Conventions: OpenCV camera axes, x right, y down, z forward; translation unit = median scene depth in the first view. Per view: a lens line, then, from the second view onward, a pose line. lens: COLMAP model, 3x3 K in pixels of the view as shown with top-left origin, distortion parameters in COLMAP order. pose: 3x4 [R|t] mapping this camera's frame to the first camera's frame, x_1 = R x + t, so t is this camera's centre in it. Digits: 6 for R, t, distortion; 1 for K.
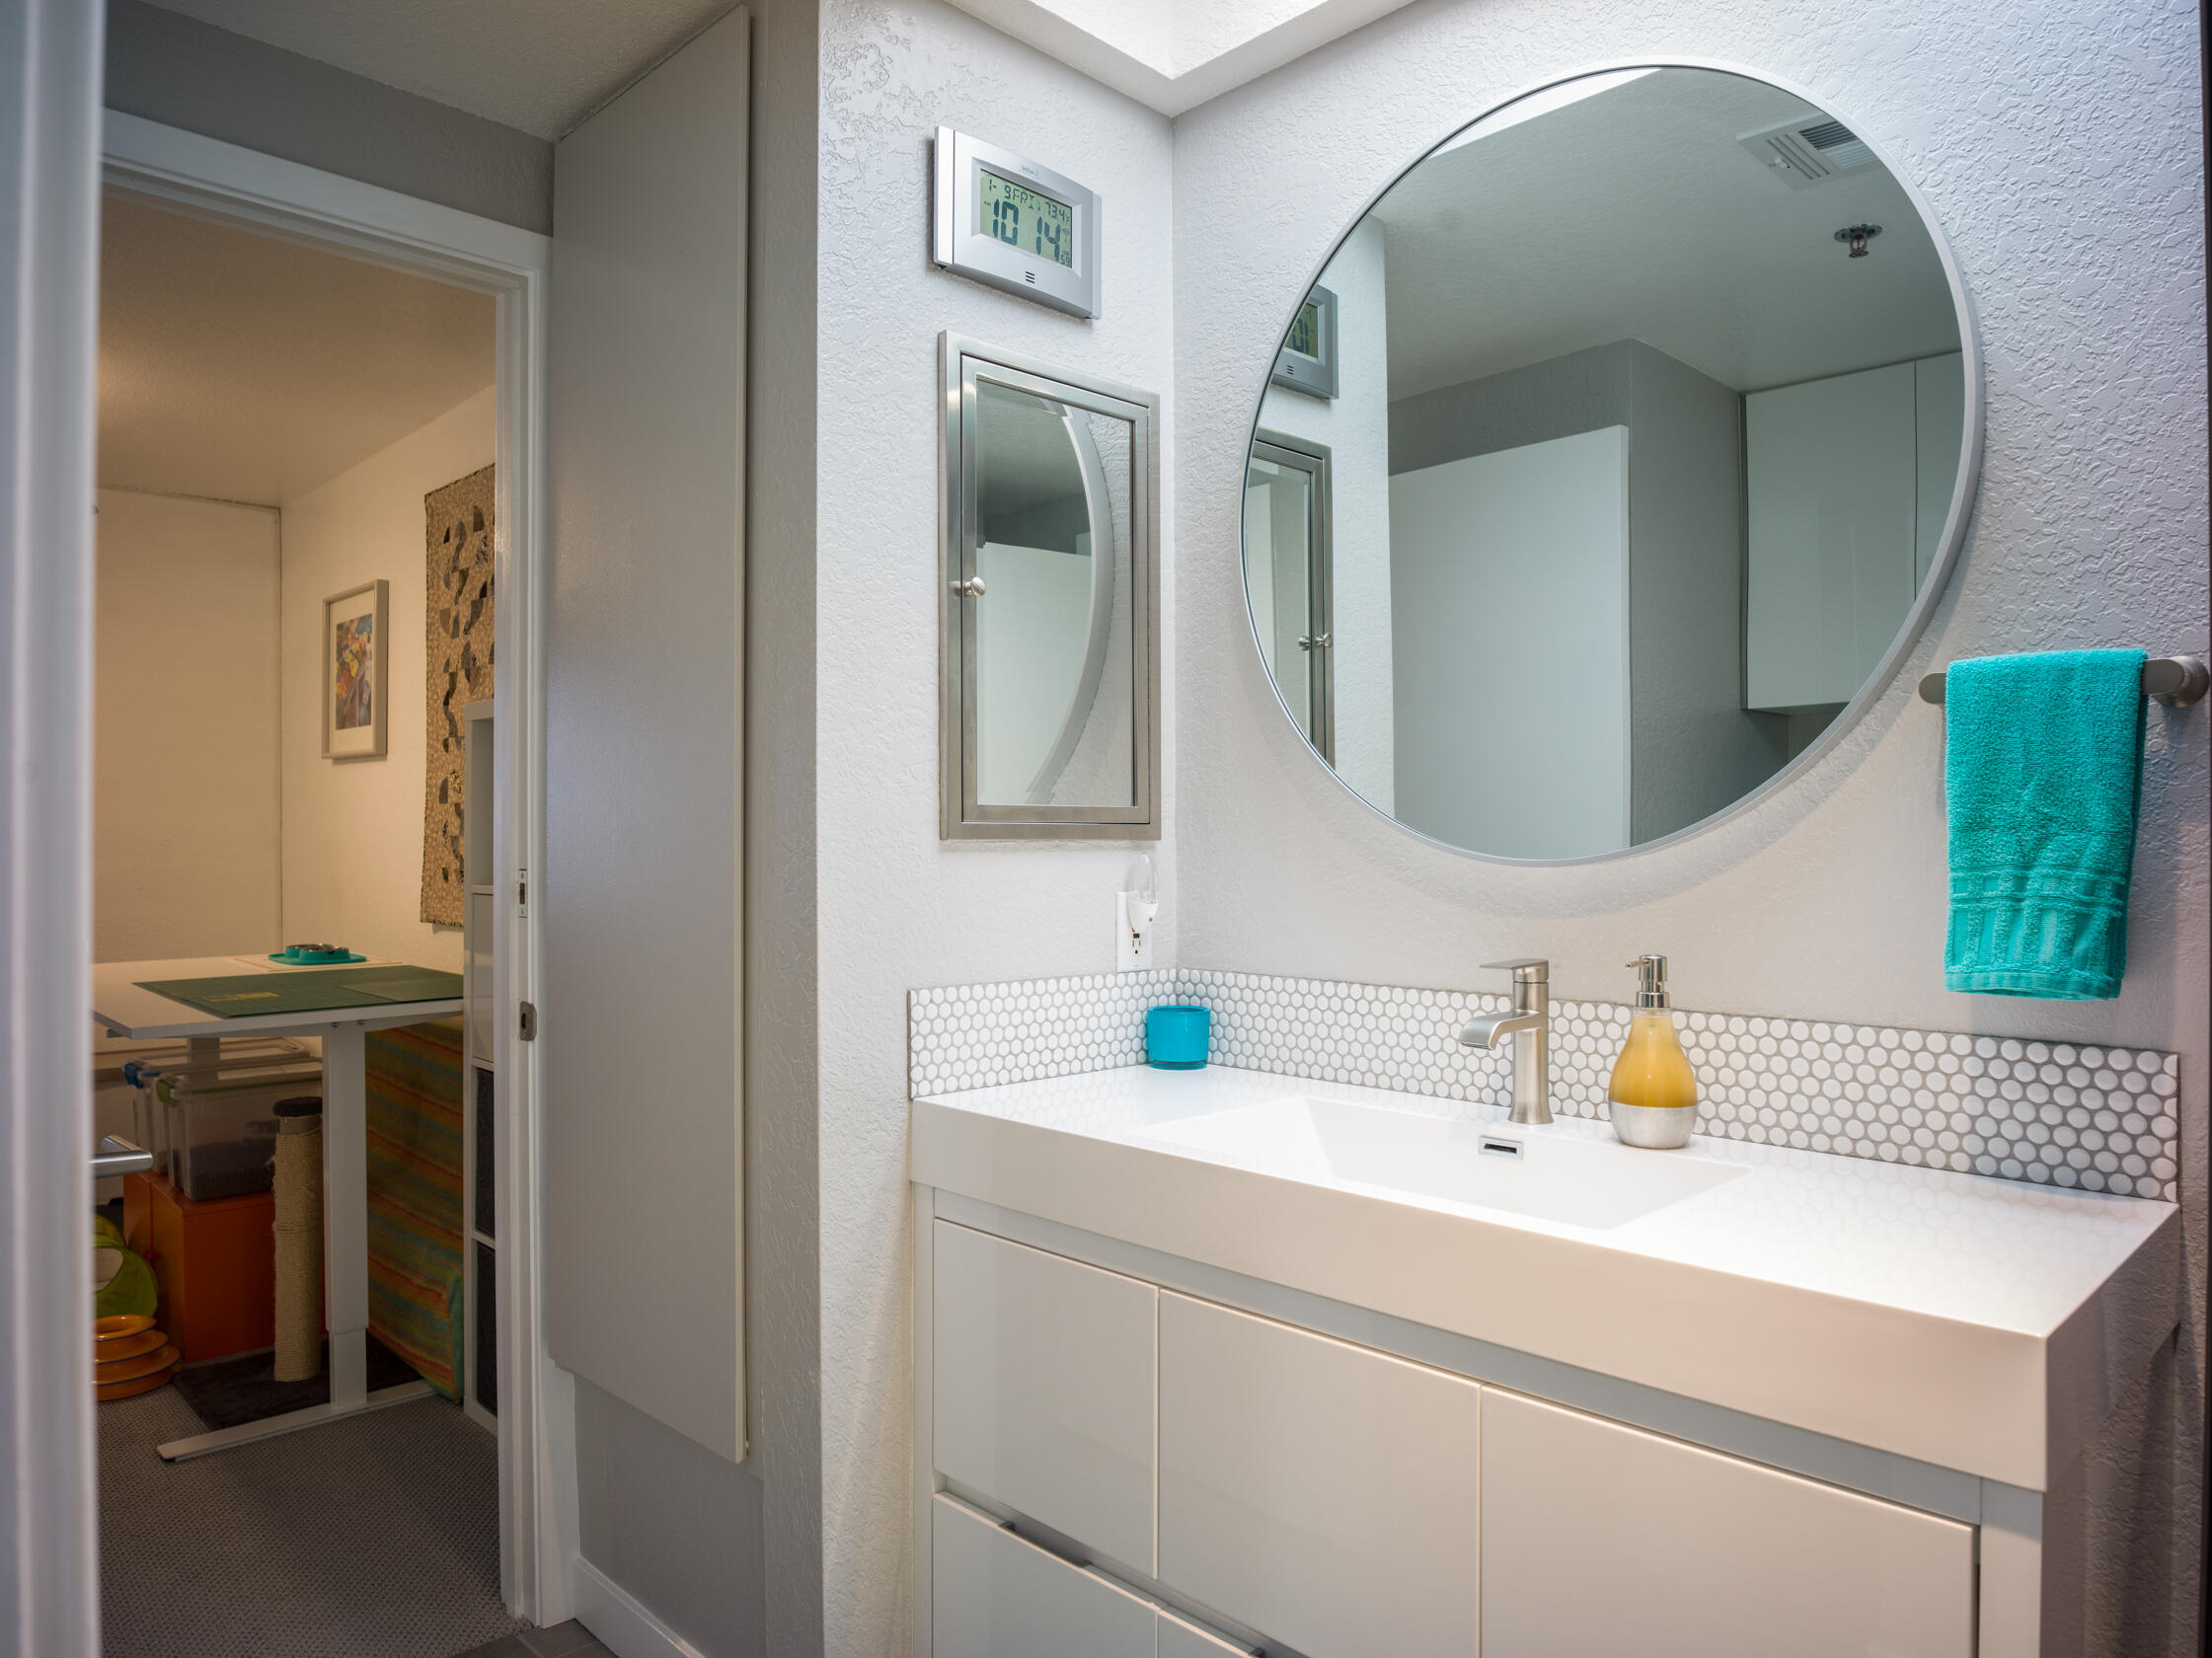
lens RADIAL K [[1440.2, 0, 1106.0], [0, 1440.2, 829.0], [0, 0, 1]] dist [-0.039369, 0.002284]
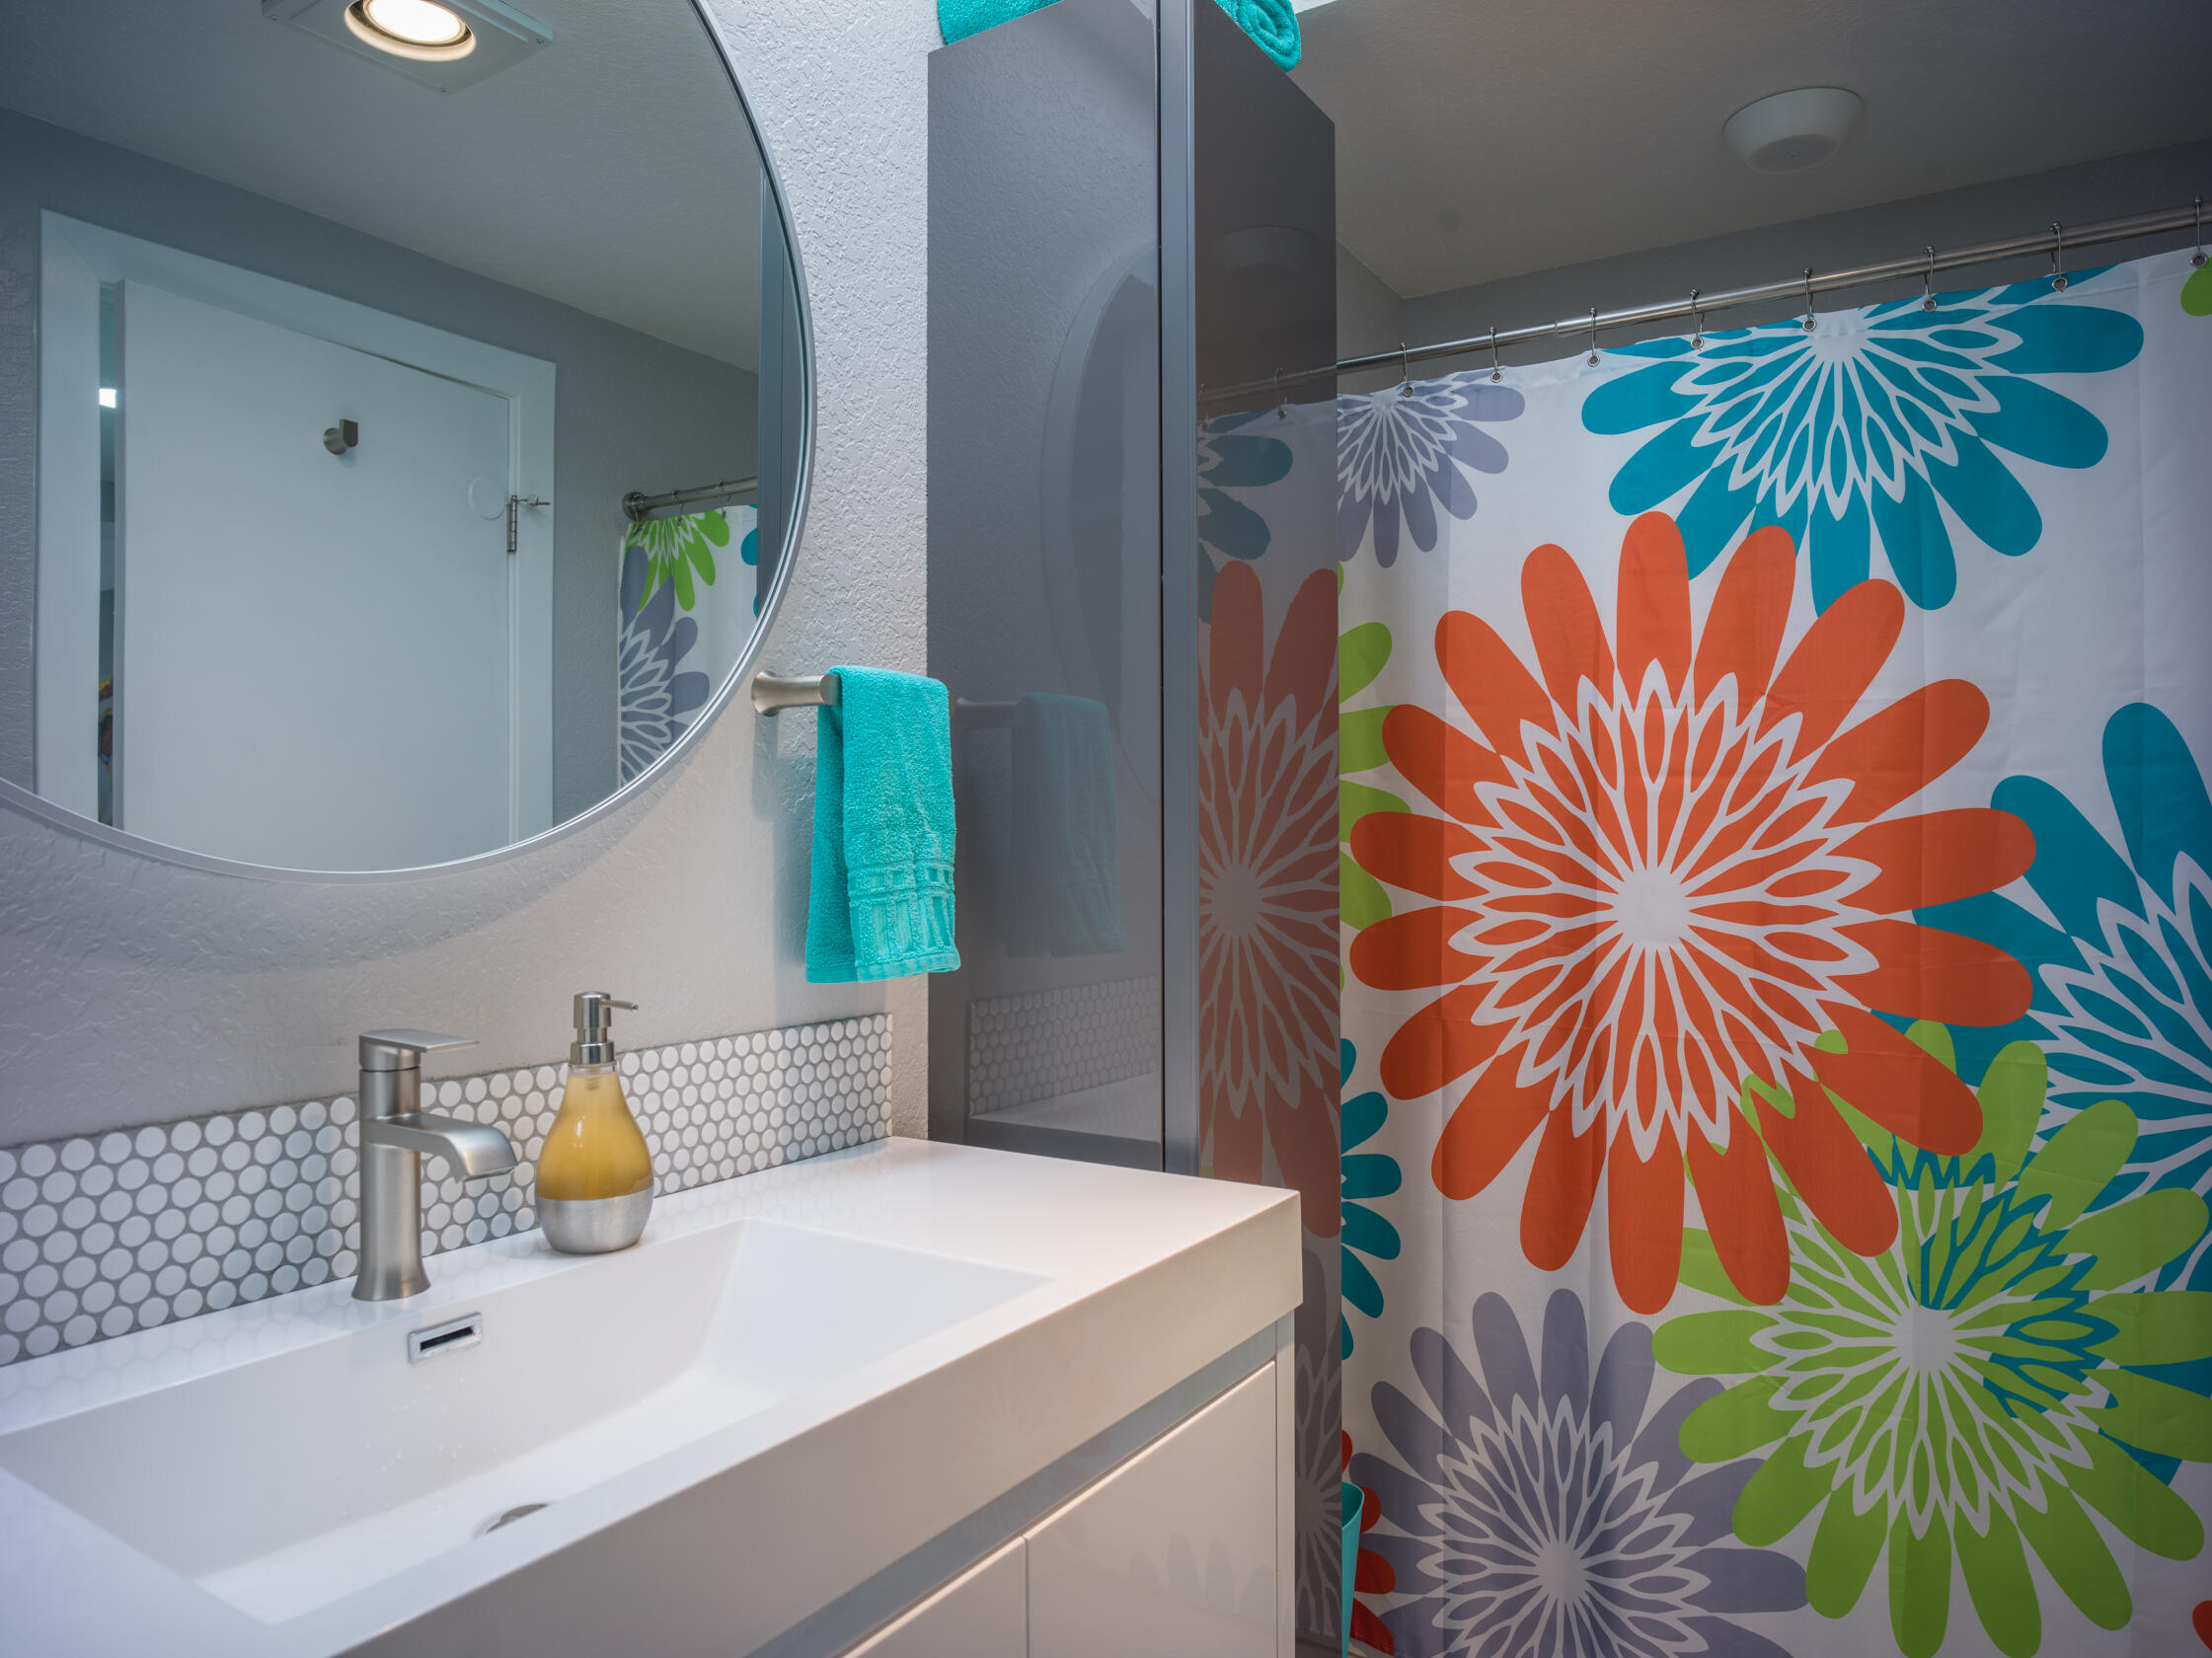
lens RADIAL K [[1440.2, 0, 1106.0], [0, 1440.2, 829.0], [0, 0, 1]] dist [-0.039369, 0.002284]
pose [[-0.220962, 0.004834, 0.975270, -0.443685], [-0.001853, 0.999984, -0.005377, 0.006430], [-0.975281, -0.002995, -0.220950, 0.986098]]
